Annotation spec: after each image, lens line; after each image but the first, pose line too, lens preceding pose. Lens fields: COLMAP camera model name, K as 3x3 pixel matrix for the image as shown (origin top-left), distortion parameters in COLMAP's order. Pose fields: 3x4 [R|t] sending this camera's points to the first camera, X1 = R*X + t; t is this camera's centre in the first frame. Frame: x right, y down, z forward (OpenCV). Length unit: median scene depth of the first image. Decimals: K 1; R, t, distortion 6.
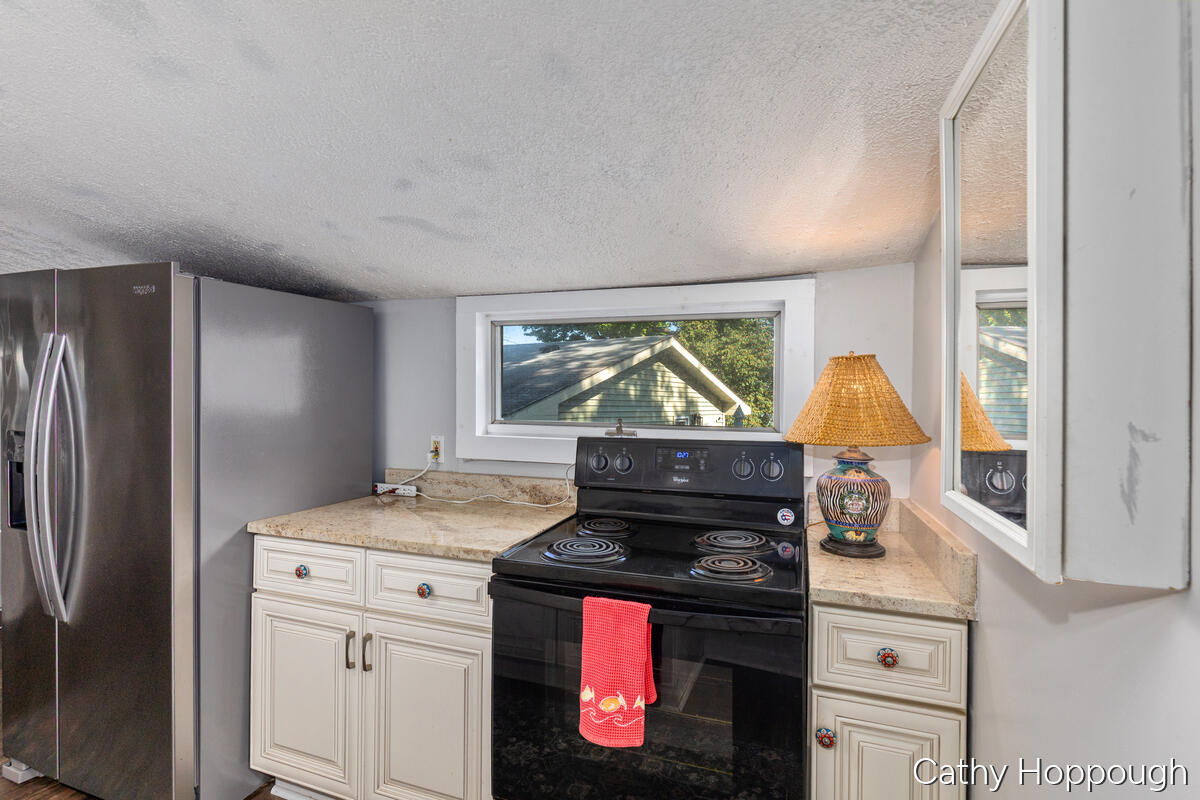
lens RADIAL K [[553.5, 0, 599.3], [0, 553.5, 398.1], [0, 0, 1]] dist [0.000315, -0.000922]
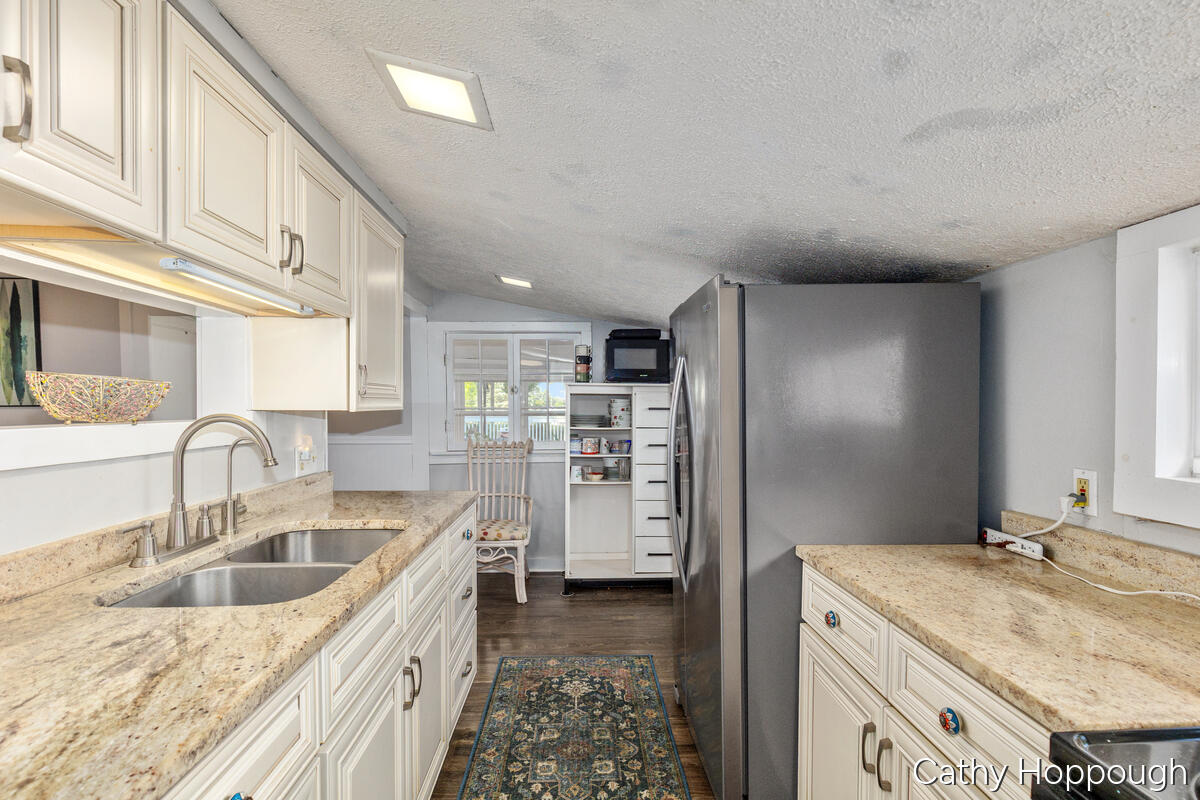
lens RADIAL K [[553.5, 0, 605.6], [0, 553.5, 423.4], [0, 0, 1]] dist [0.000315, -0.000922]
pose [[0.387412, 0.020134, -0.921687, 0.065355], [-0.001269, 0.999772, 0.021307, 0.004138], [0.921906, -0.007085, 0.387350, 0.288581]]
